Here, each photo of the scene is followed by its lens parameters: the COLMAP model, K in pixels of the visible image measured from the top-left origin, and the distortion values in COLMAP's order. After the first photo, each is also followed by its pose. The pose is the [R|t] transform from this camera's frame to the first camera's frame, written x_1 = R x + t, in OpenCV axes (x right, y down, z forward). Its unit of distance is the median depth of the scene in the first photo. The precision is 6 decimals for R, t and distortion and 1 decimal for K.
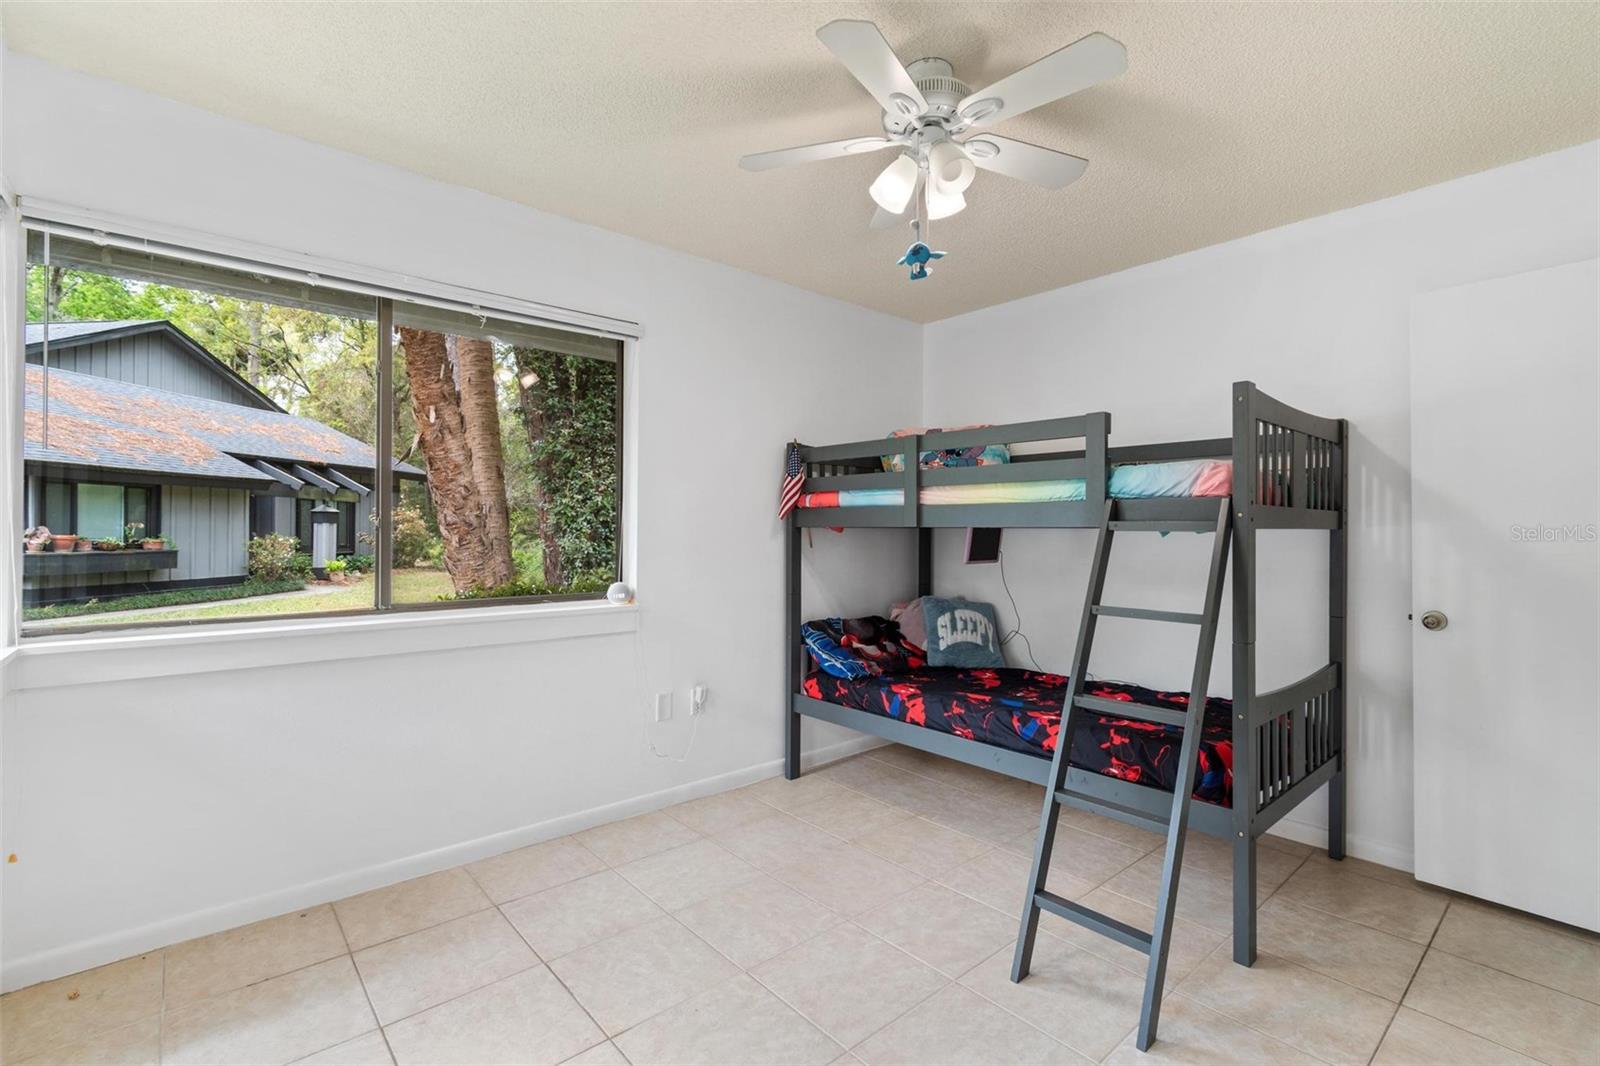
lens RADIAL K [[706.8, 0, 808.0], [0, 706.8, 544.7], [0, 0, 1]] dist [0.001804, 0.000318]
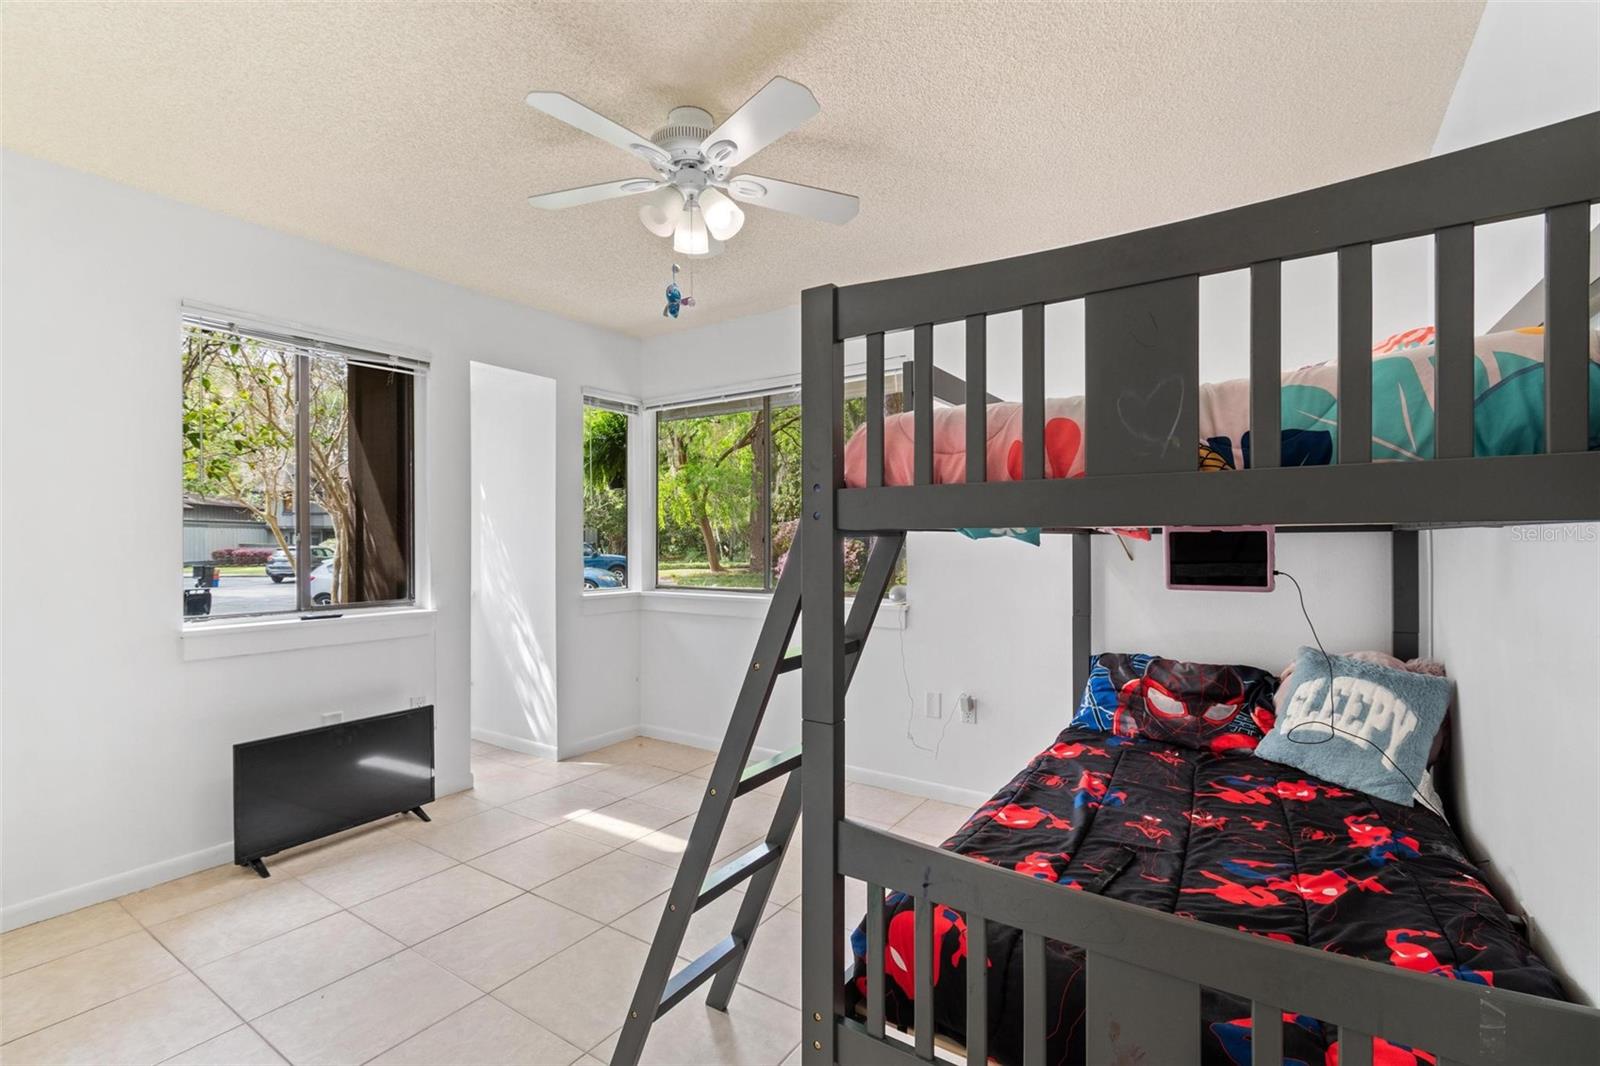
lens RADIAL K [[706.8, 0, 808.0], [0, 706.8, 544.7], [0, 0, 1]] dist [0.001804, 0.000318]
pose [[0.270363, -0.001133, -0.962758, 0.753079], [-0.014631, 0.999879, -0.005286, -0.005095], [0.962647, 0.015515, 0.270314, 0.505713]]
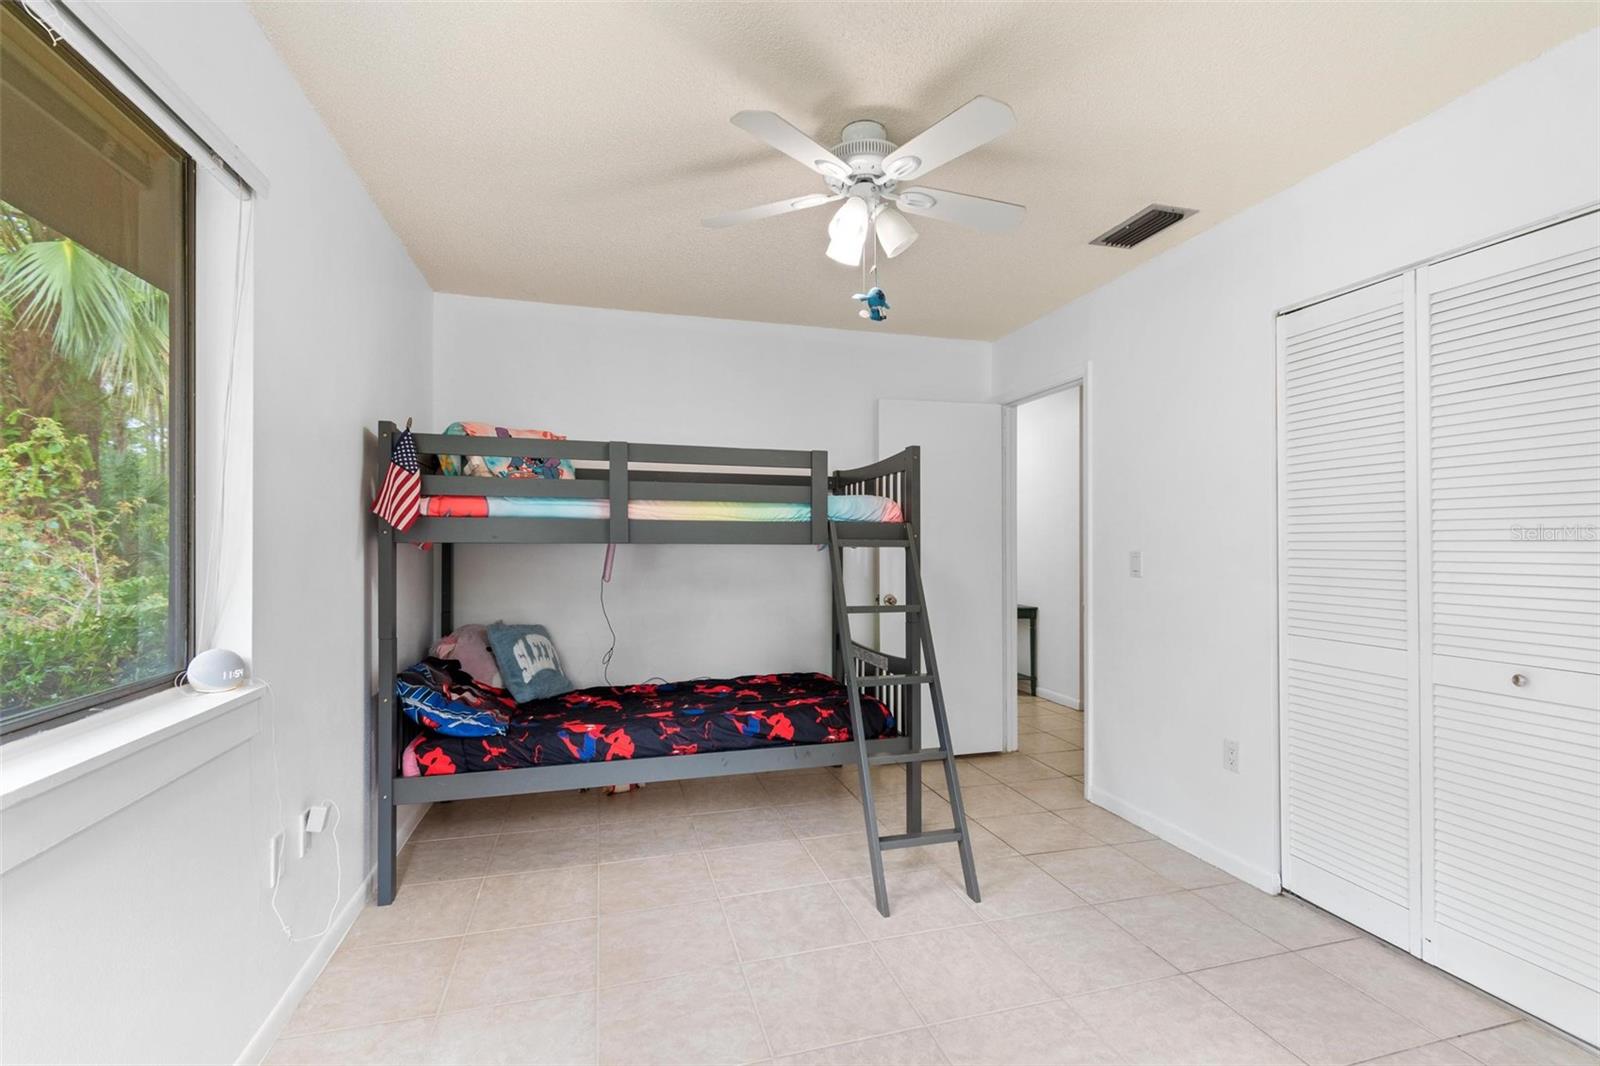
lens RADIAL K [[705.2, 0, 795.1], [0, 705.2, 561.8], [0, 0, 1]] dist [0.002045, 0.000089]
pose [[0.435655, -0.023714, 0.899801, -0.512708], [0.018920, 0.999673, 0.017186, -0.011037], [-0.899915, 0.009537, 0.435961, 0.362113]]
